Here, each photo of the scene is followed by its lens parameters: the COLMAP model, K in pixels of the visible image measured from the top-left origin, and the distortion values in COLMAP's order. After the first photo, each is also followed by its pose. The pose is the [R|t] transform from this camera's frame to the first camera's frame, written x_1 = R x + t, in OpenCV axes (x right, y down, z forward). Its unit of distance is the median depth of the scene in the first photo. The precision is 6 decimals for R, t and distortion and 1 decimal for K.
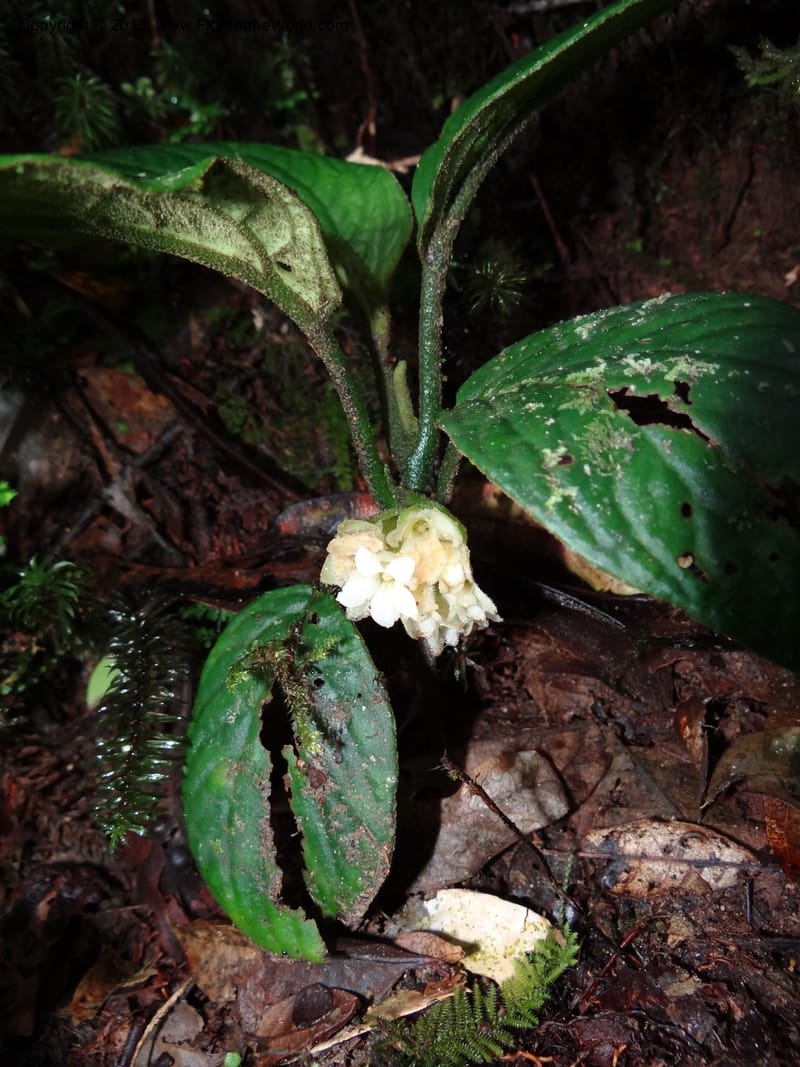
lens RADIAL K [[825.4, 0, 400.0], [0, 825.4, 533.5], [0, 0, 1]] dist [-0.002270, -0.009184]
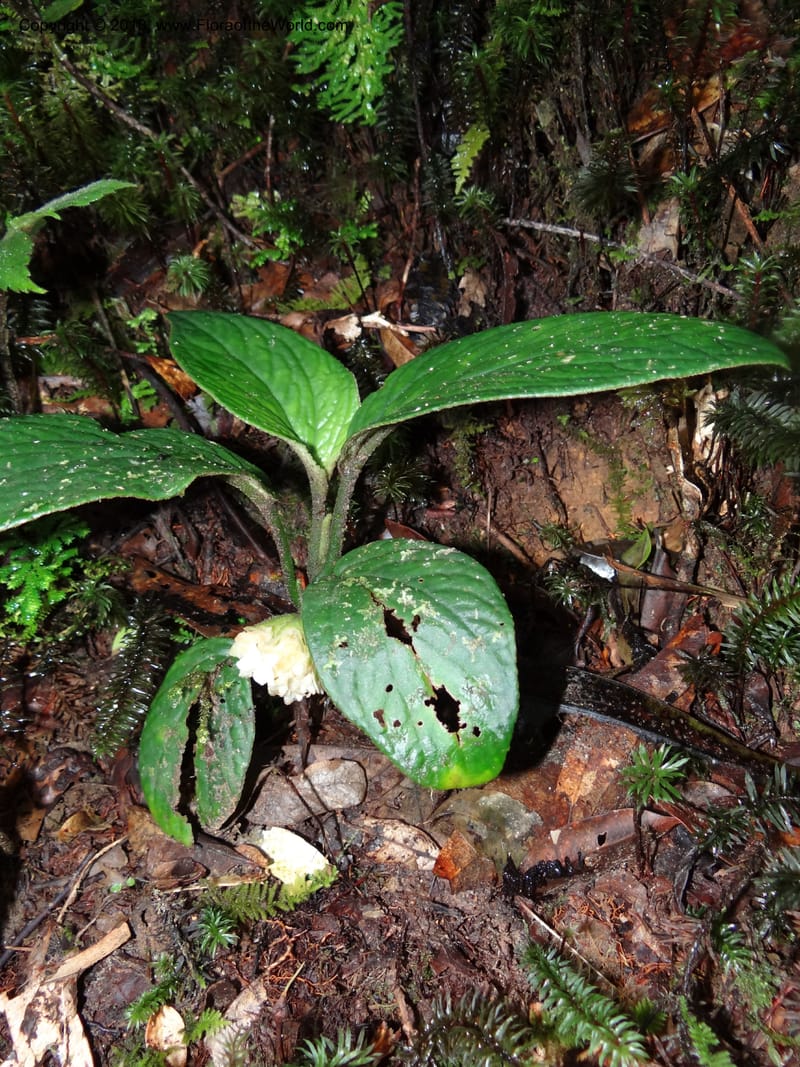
lens RADIAL K [[819.2, 0, 400.0], [0, 819.2, 533.5], [0, 0, 1]] dist [-0.006607, -0.005487]
pose [[0.967467, 0.241428, -0.075632, 0.307069], [-0.234304, 0.967787, 0.092144, -0.407075], [0.095441, -0.071425, 0.992869, -0.671925]]
